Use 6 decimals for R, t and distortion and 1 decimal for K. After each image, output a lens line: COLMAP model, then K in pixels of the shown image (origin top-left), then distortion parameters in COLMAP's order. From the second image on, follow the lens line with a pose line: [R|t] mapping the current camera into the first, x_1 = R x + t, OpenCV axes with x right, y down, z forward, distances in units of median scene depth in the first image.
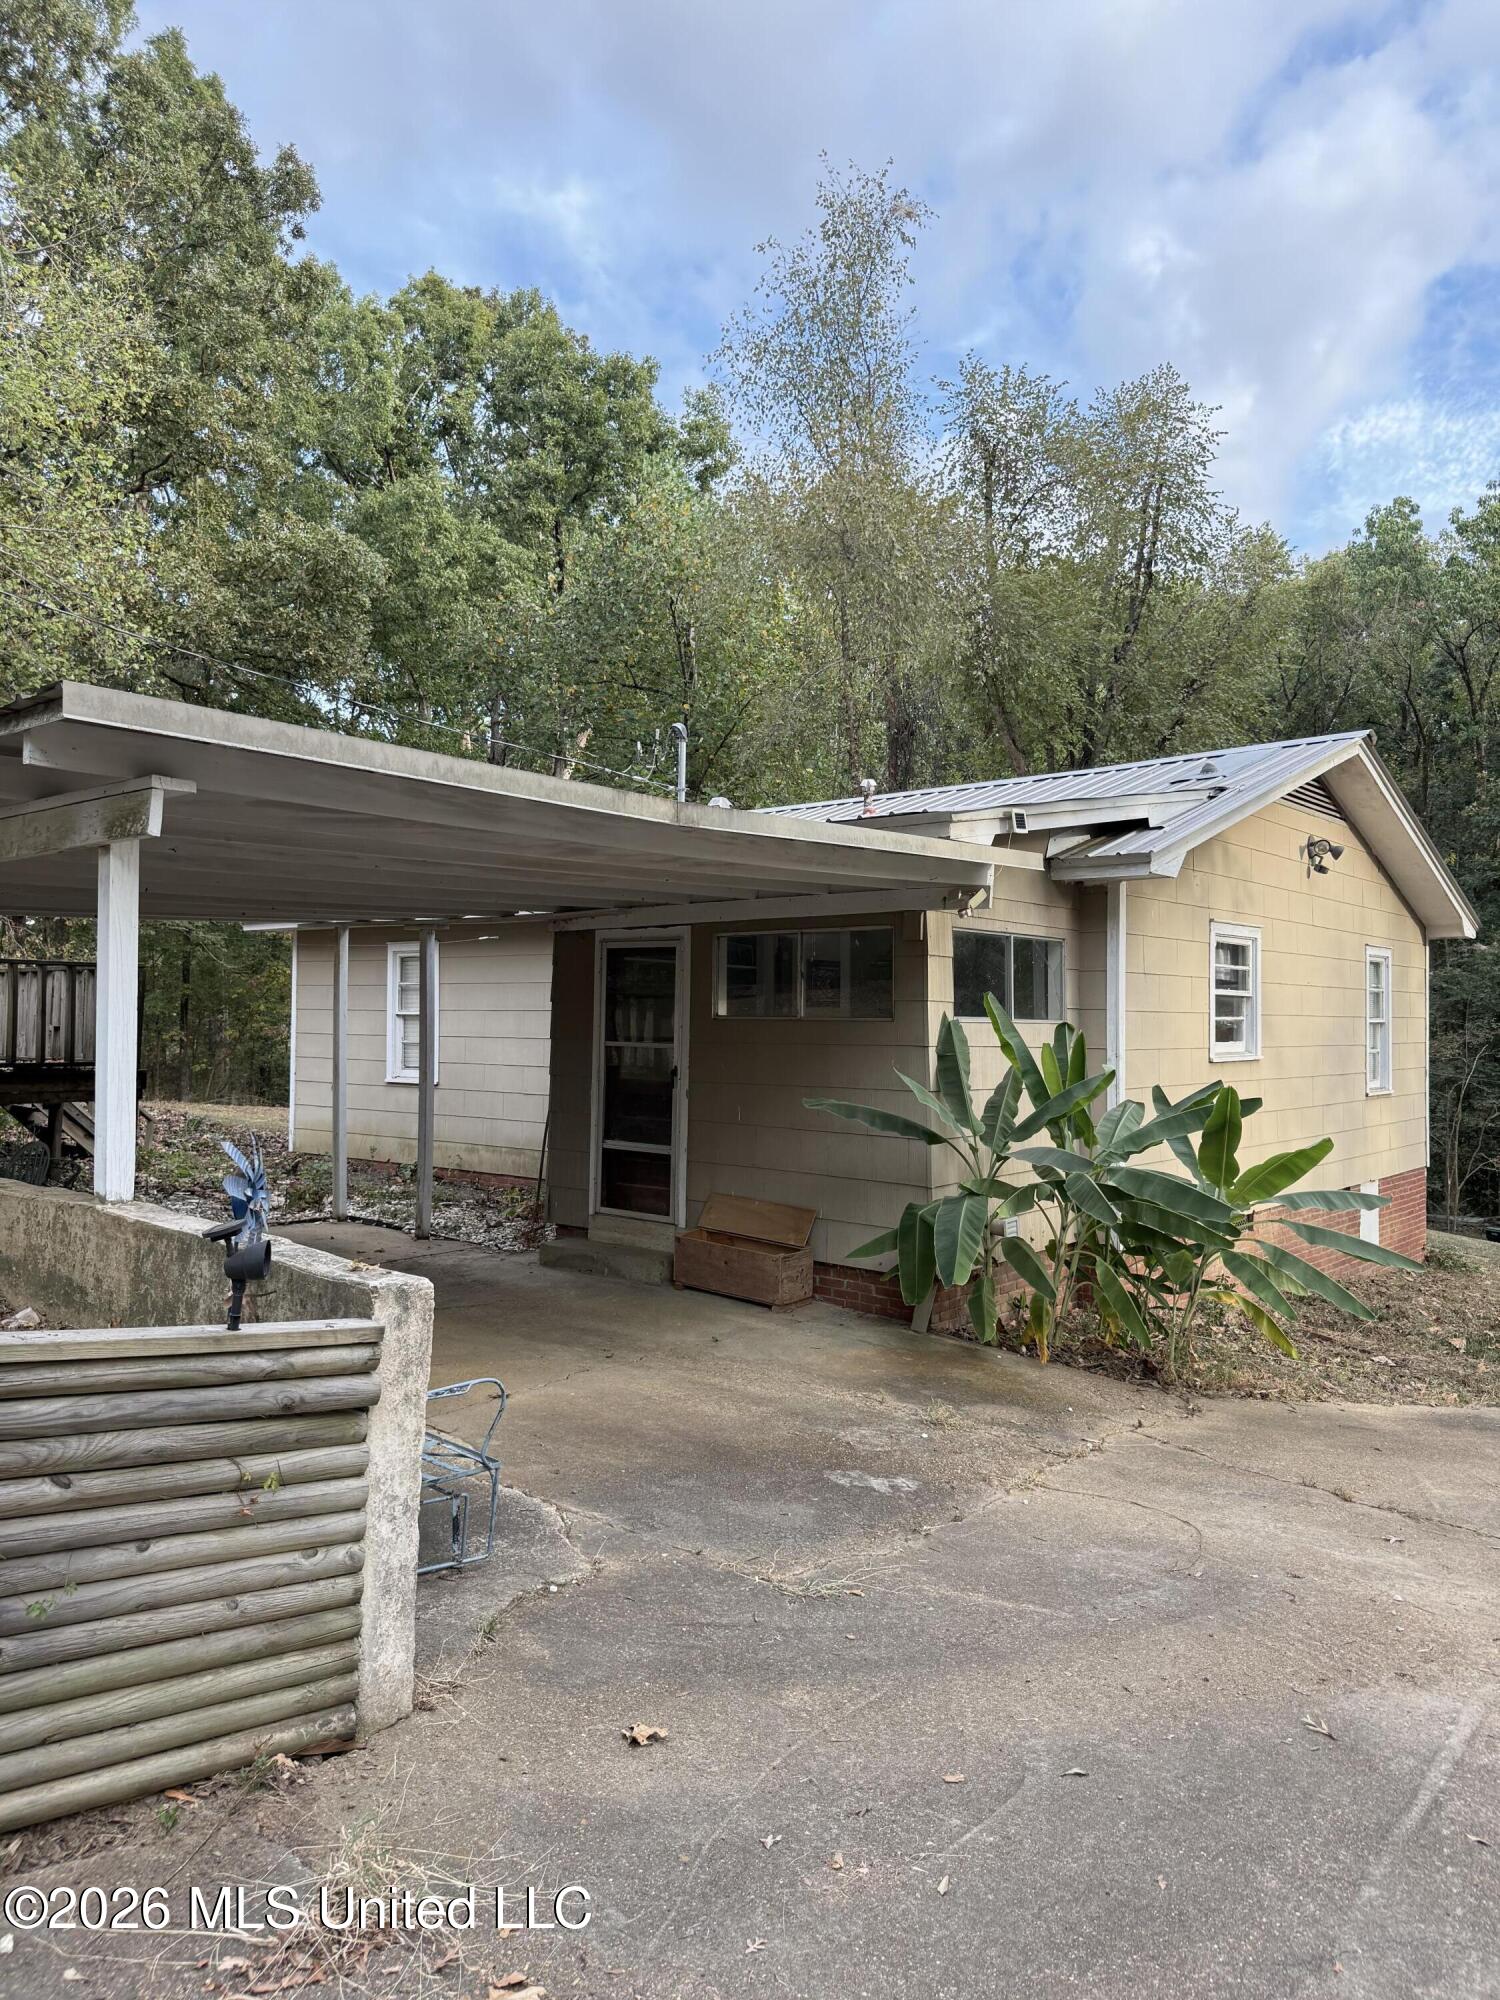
lens RADIAL K [[1399.4, 0, 750.2], [0, 1399.4, 1007.6], [0, 0, 1]] dist [0.104052, -0.176763]
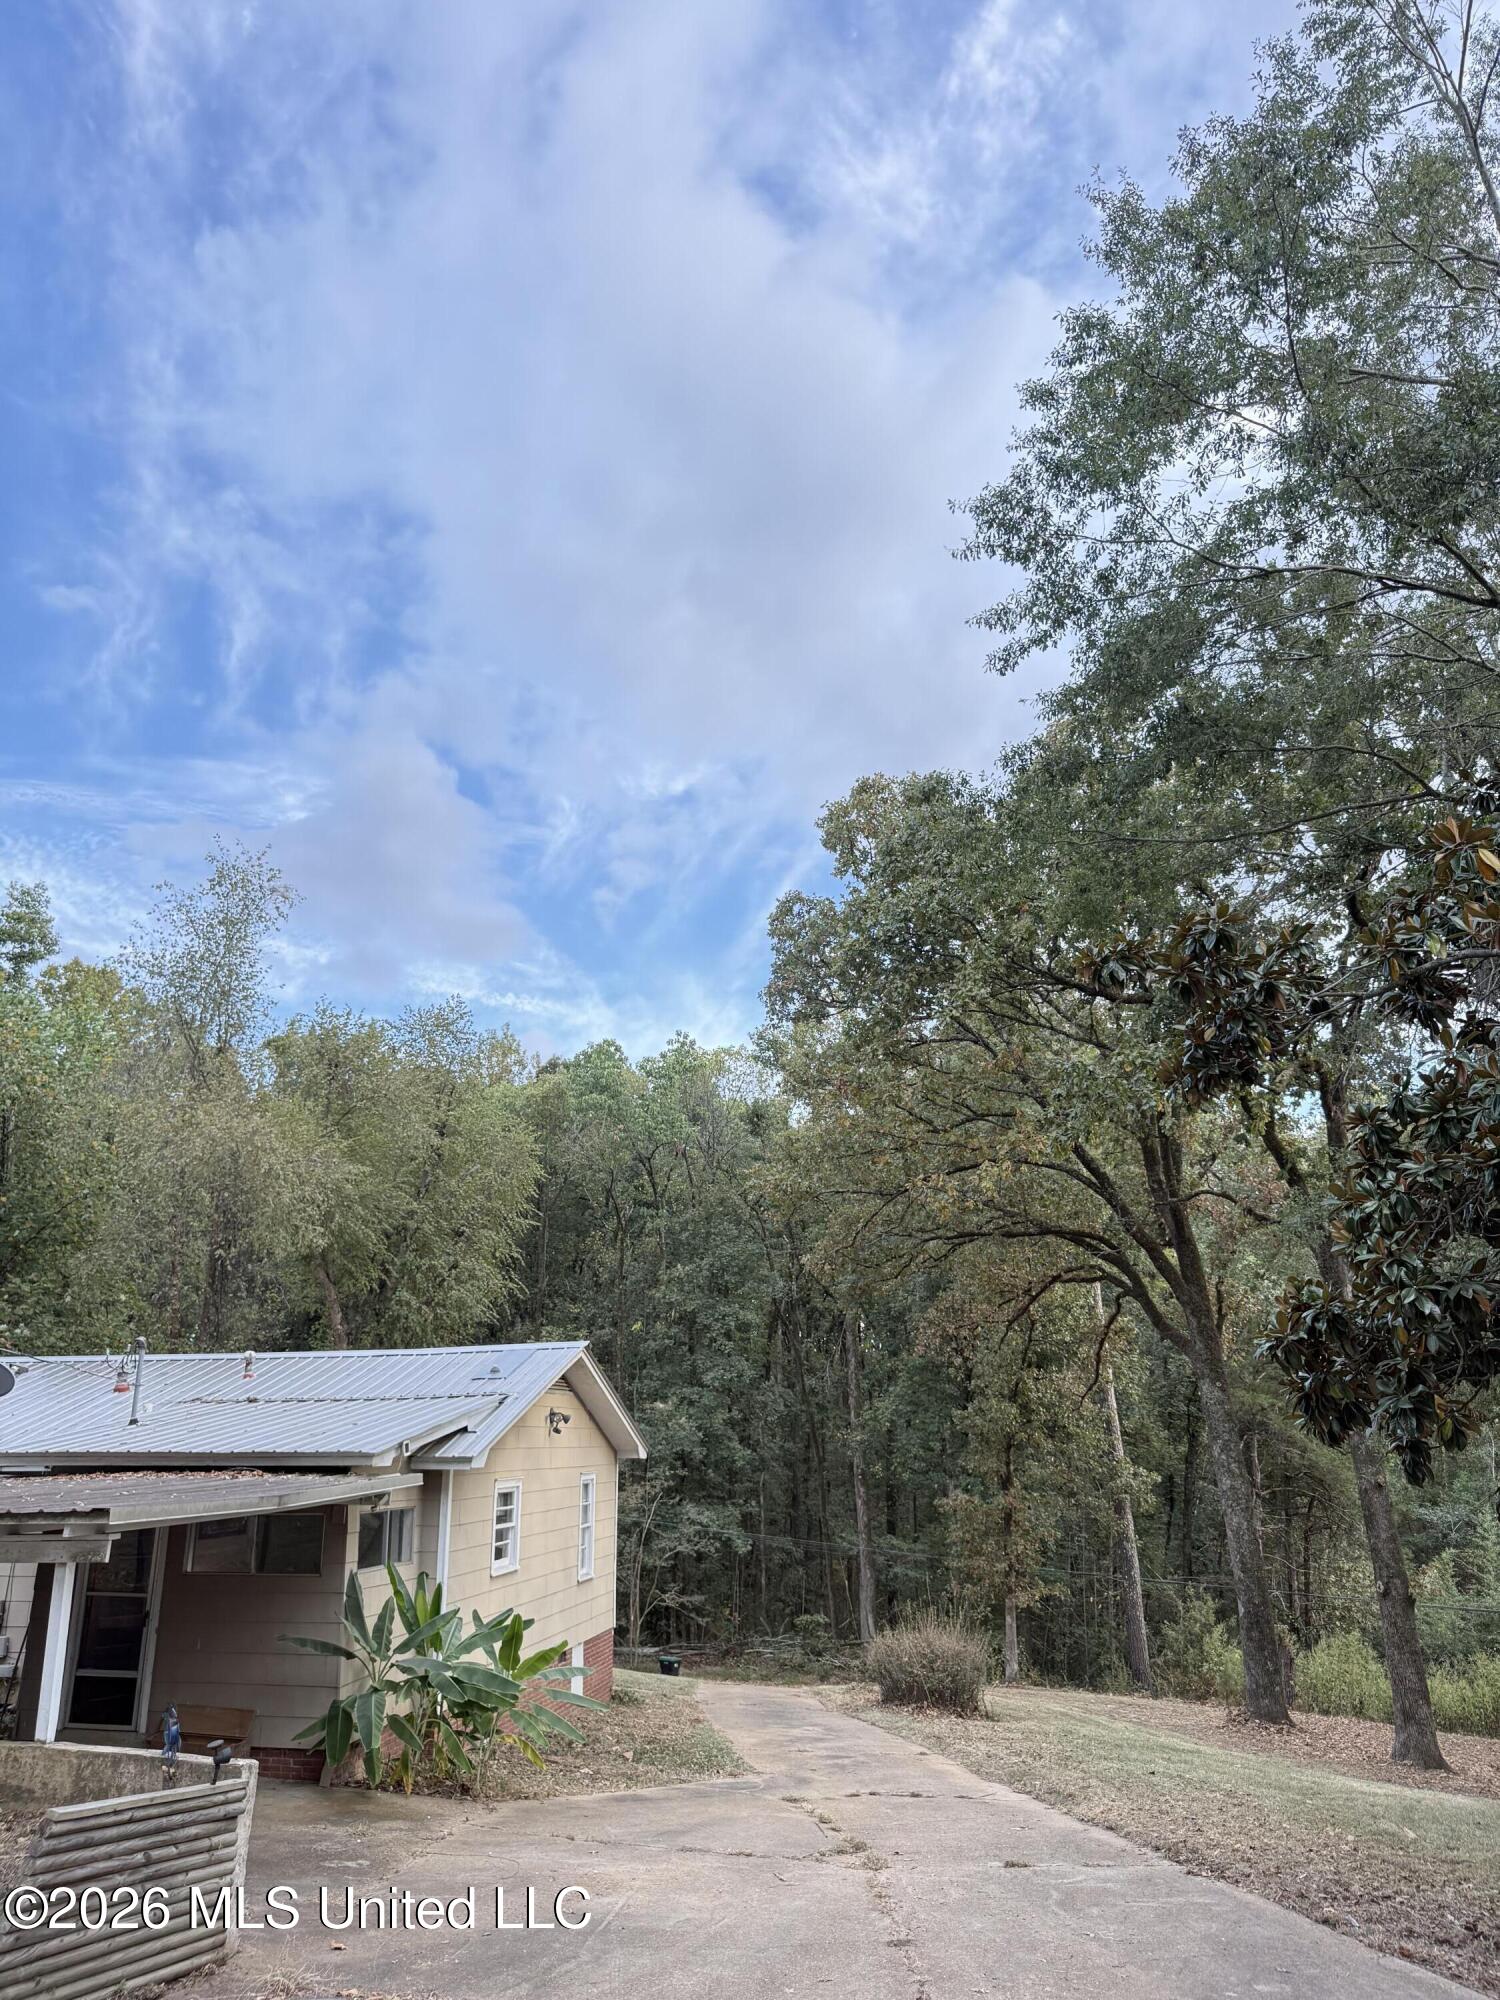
lens RADIAL K [[1418.0, 0, 752.7], [0, 1418.0, 993.8], [0, 0, 1]] dist [0.005896, -0.010140]
pose [[0.860608, 0.139859, 0.489687, -0.399050], [0.009614, 0.956918, -0.290200, -0.167963], [-0.509177, 0.254456, 0.822187, -0.848209]]
